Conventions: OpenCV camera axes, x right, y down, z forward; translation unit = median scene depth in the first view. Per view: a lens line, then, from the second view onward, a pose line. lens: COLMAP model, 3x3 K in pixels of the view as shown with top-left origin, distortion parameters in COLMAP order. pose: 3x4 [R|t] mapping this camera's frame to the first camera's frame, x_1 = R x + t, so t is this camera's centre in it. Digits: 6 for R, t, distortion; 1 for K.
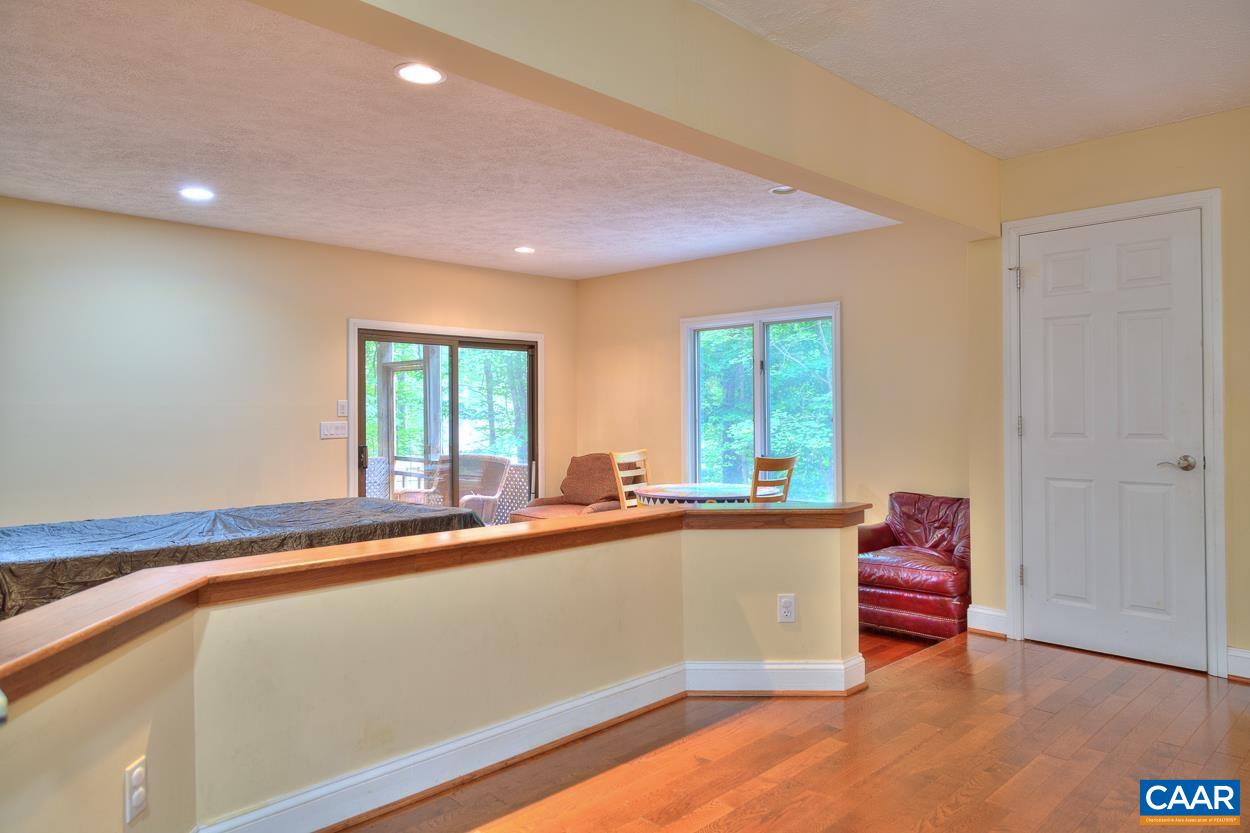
lens RADIAL K [[823.5, 0, 632.1], [0, 823.5, 403.1], [0, 0, 1]] dist [0.002832, -0.002969]
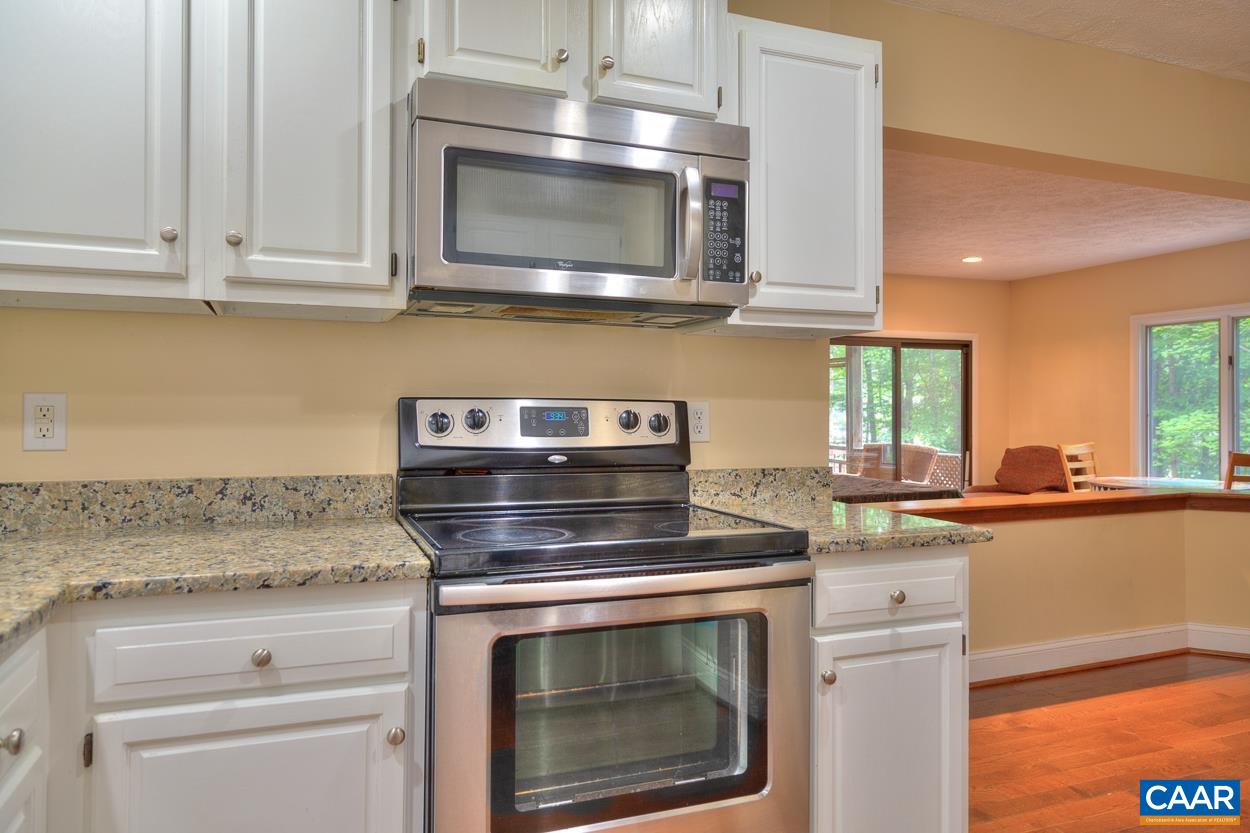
lens RADIAL K [[823.5, 0, 632.1], [0, 823.5, 403.1], [0, 0, 1]] dist [0.002832, -0.002969]
pose [[0.910934, 0.006131, -0.412507, -0.083735], [-0.001972, 0.999943, 0.010509, -0.003711], [0.412548, -0.008759, 0.910894, -0.186039]]
